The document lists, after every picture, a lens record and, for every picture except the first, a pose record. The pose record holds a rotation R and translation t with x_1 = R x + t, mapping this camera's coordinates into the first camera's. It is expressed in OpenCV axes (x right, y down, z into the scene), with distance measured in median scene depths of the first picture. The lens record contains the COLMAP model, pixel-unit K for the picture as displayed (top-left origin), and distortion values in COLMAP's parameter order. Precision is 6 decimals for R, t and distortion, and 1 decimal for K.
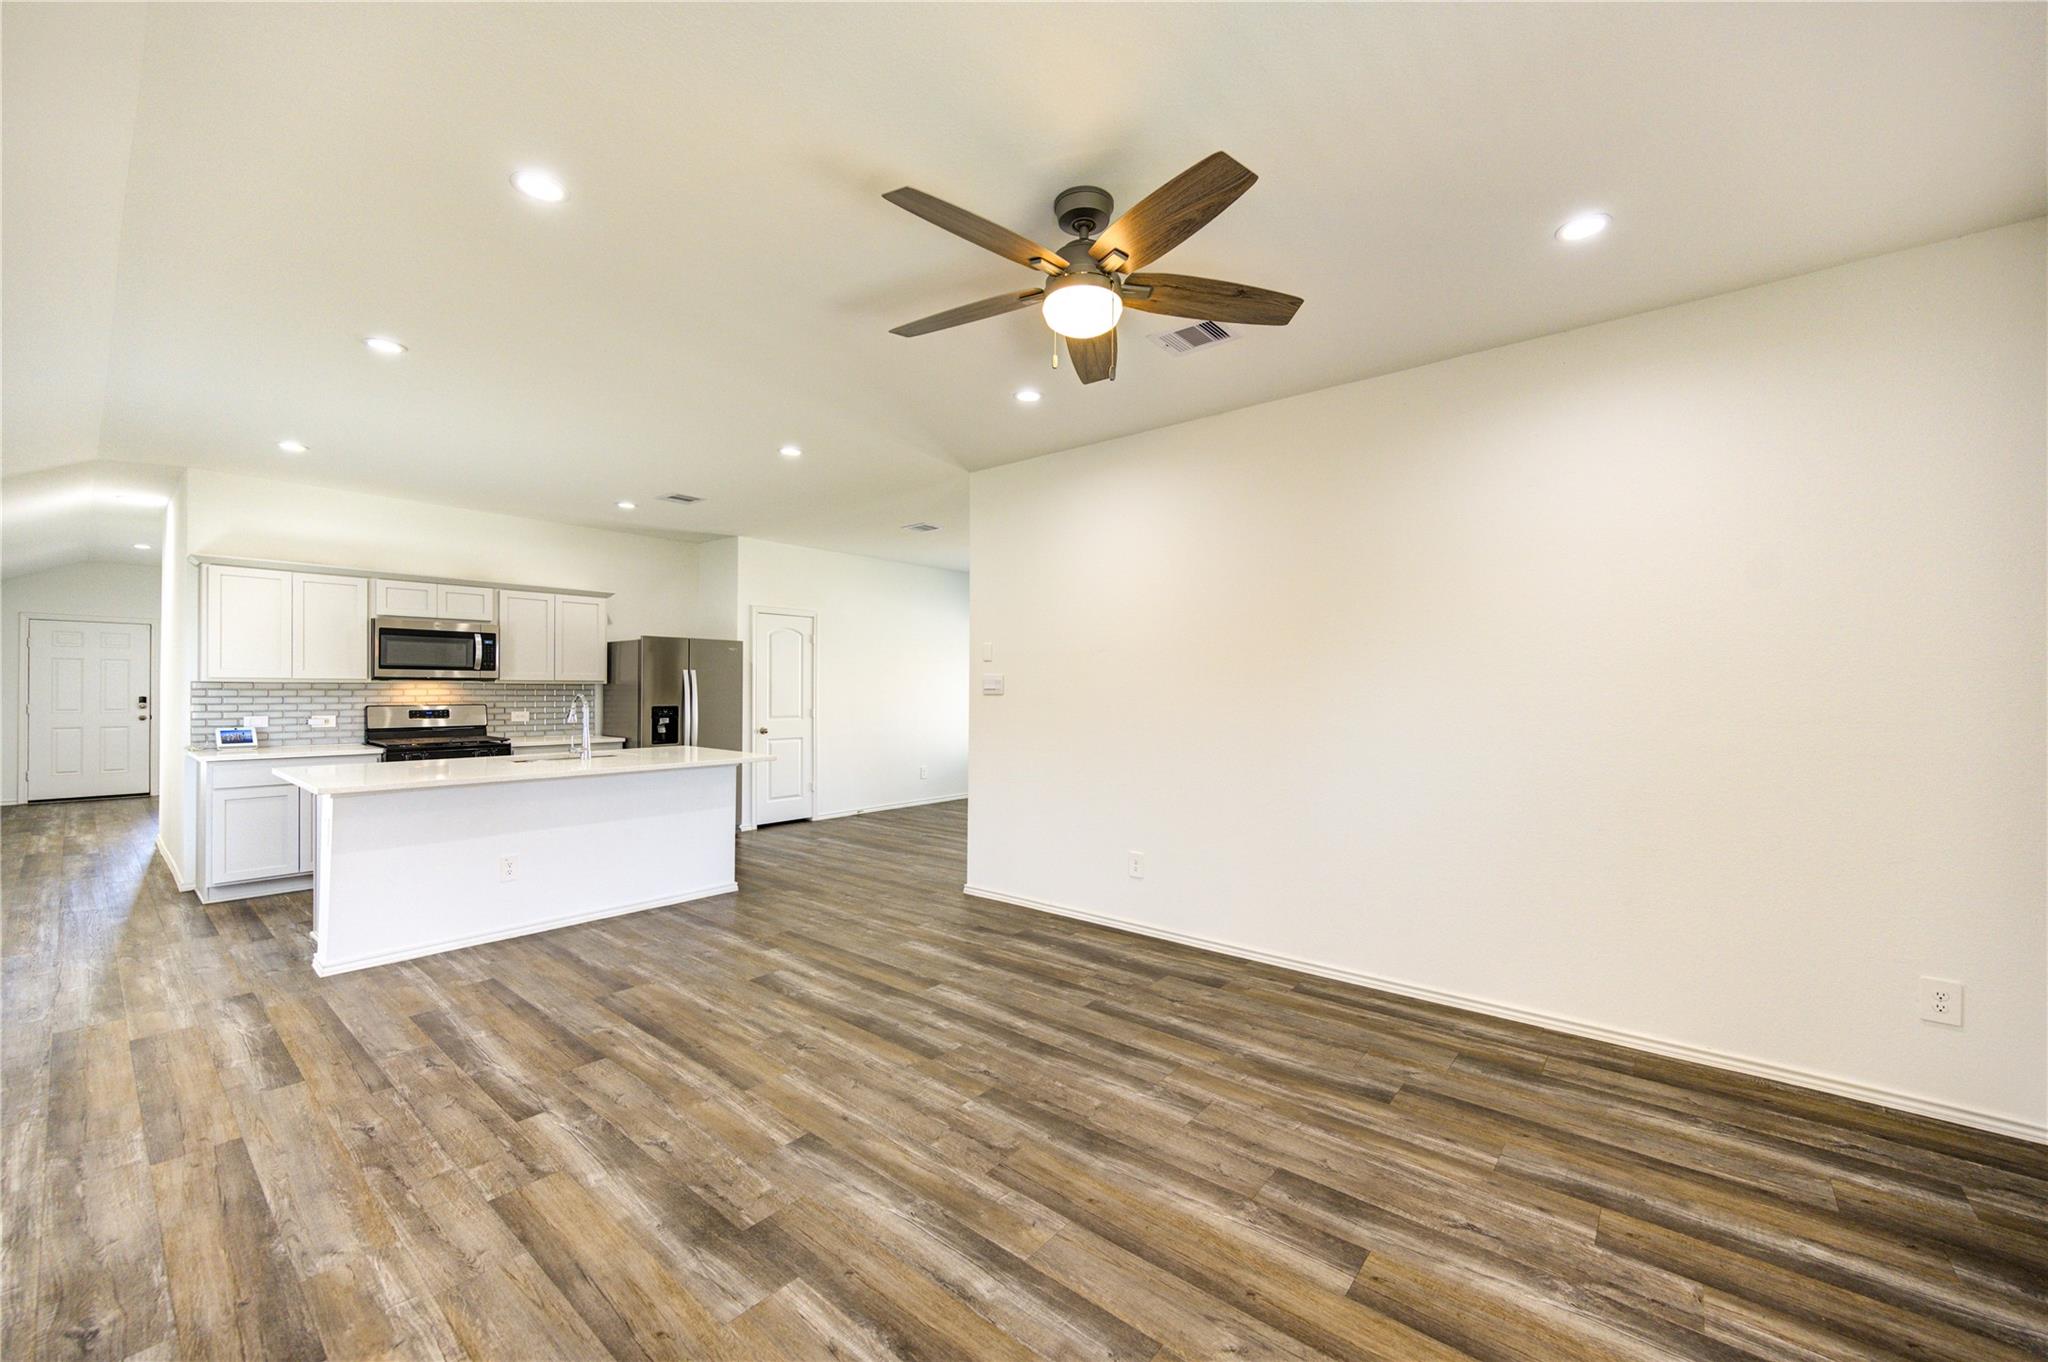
lens RADIAL K [[802.1, 0, 1032.1], [0, 802.1, 688.0], [0, 0, 1]] dist [0.000208, 0.000352]
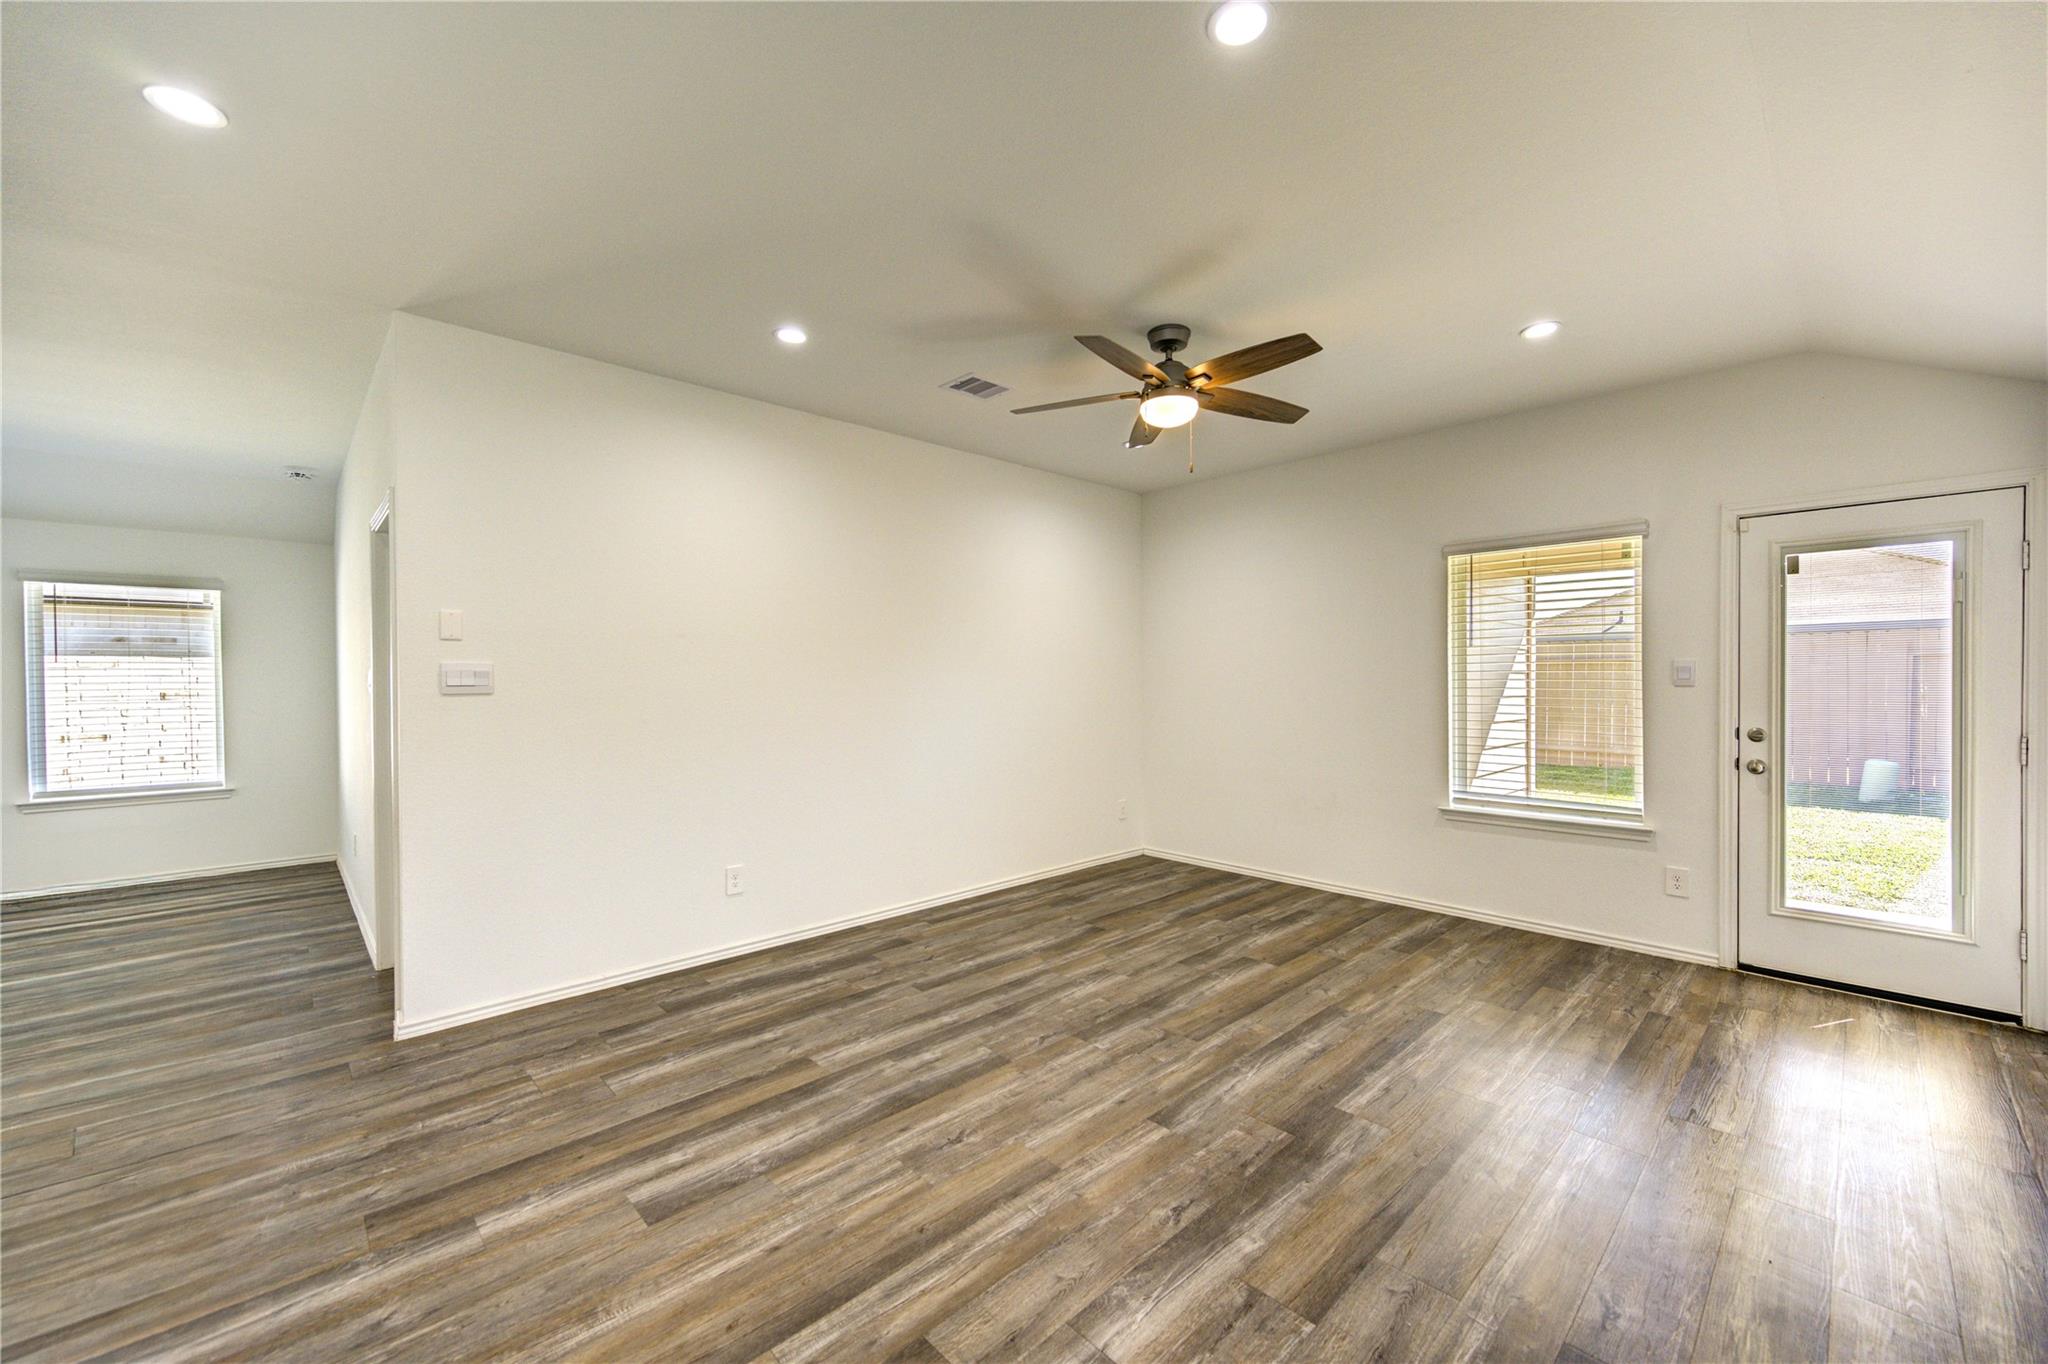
lens RADIAL K [[795.7, 0, 1031.8], [0, 795.7, 687.7], [0, 0, 1]] dist [0.002278, -0.000575]
pose [[0.116591, -0.014664, 0.993072, -1.111950], [0.009426, 0.999862, 0.013658, -0.006260], [-0.993135, 0.007769, 0.116713, 0.883079]]
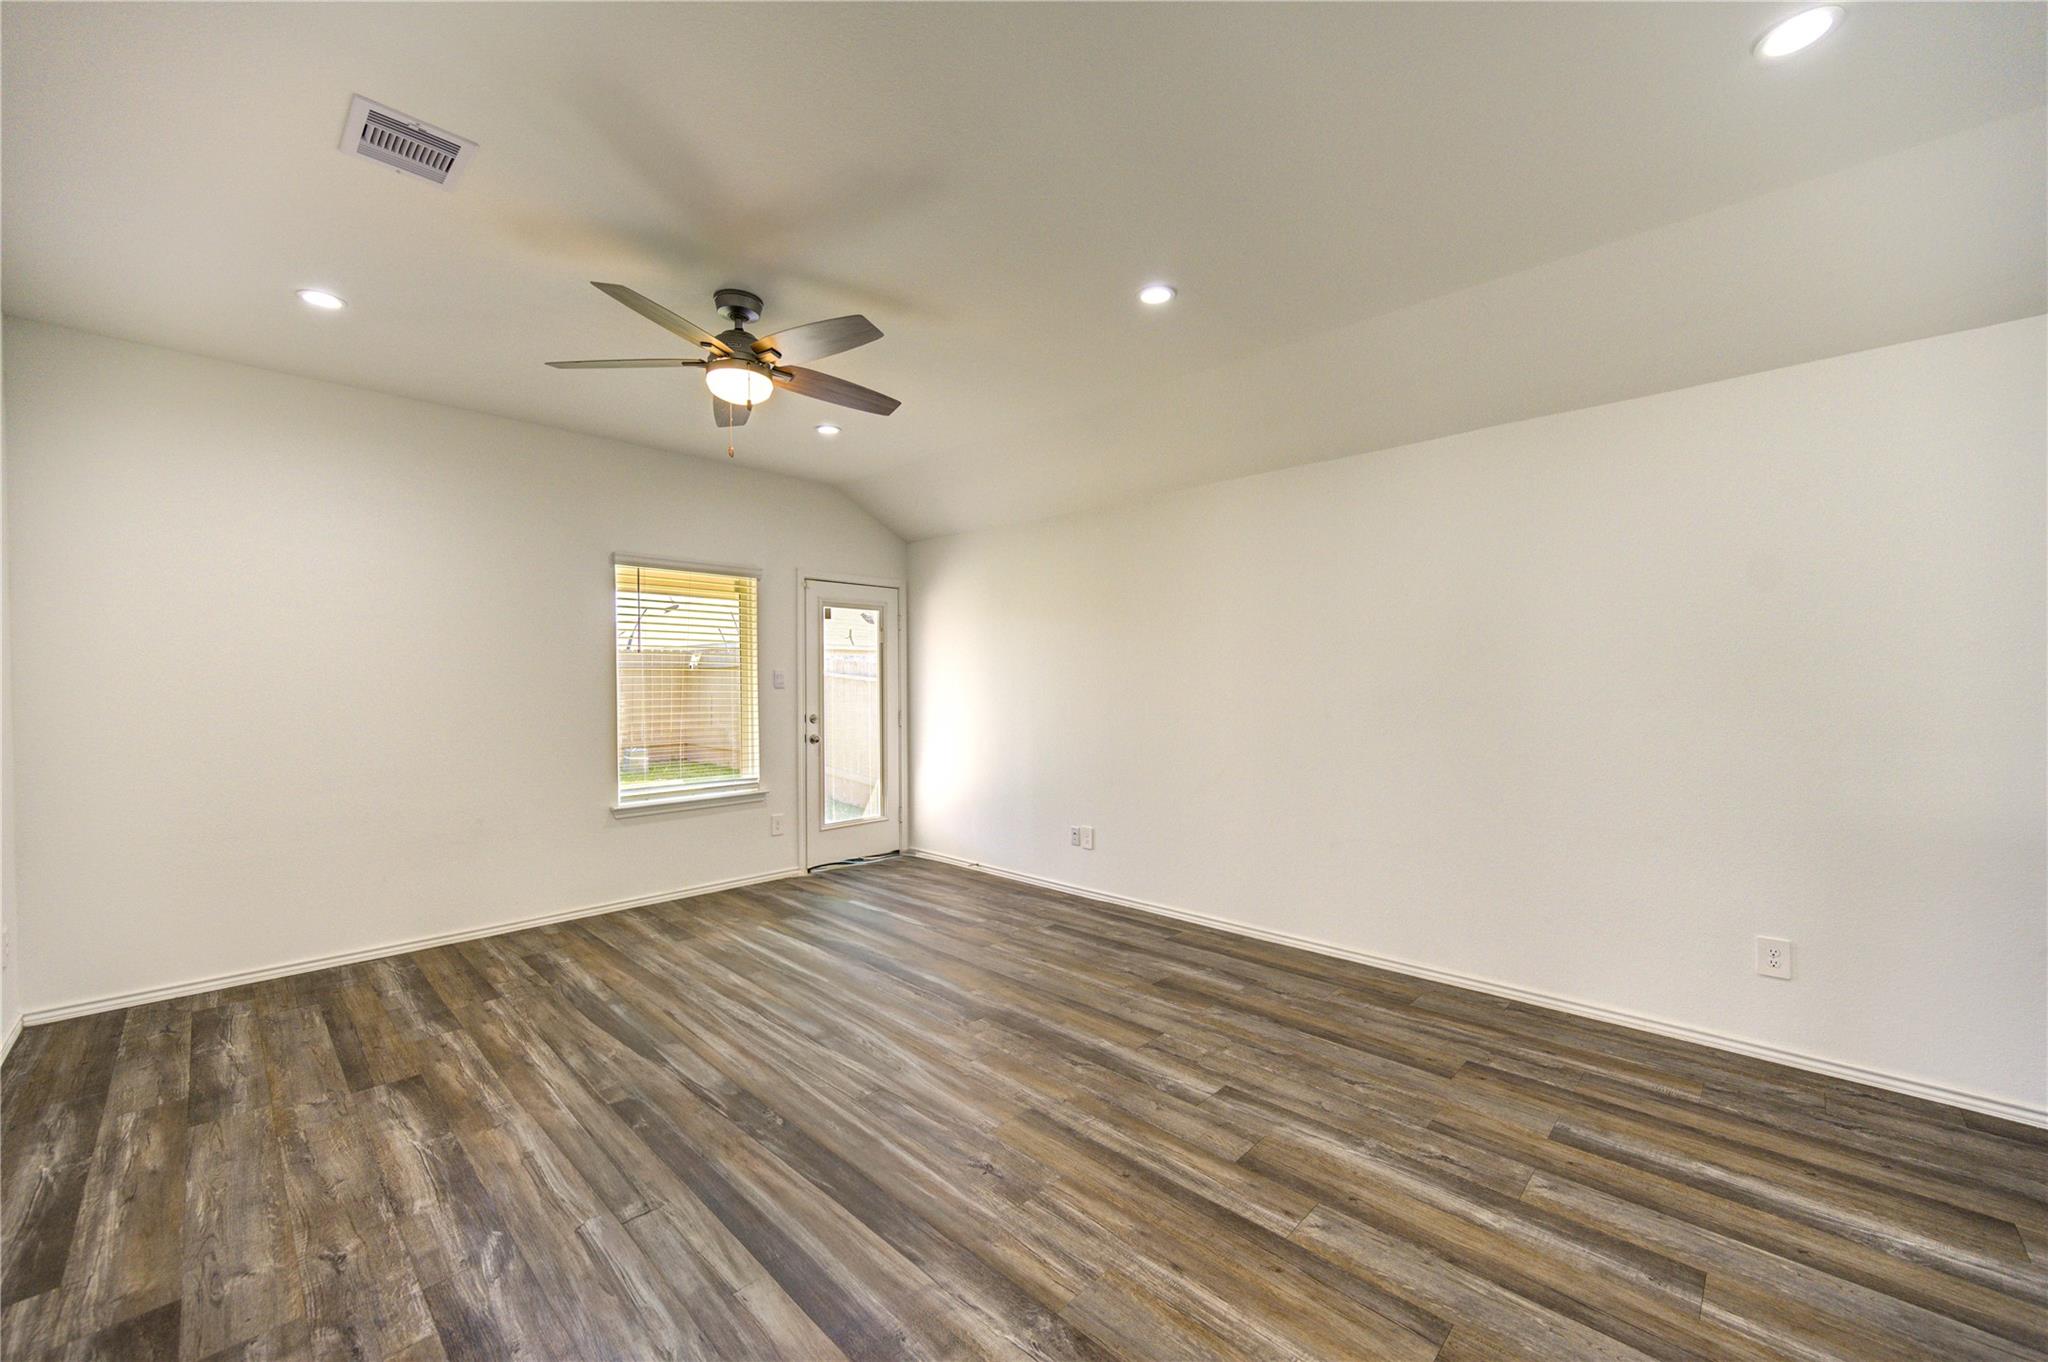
lens RADIAL K [[795.7, 0, 1031.8], [0, 795.7, 686.7], [0, 0, 1]] dist [0.002278, -0.000575]
pose [[-0.997379, -0.000616, 0.072346, -0.404417], [0.000147, 0.999945, 0.010529, -0.003827], [-0.072349, 0.010512, -0.997324, 1.831102]]
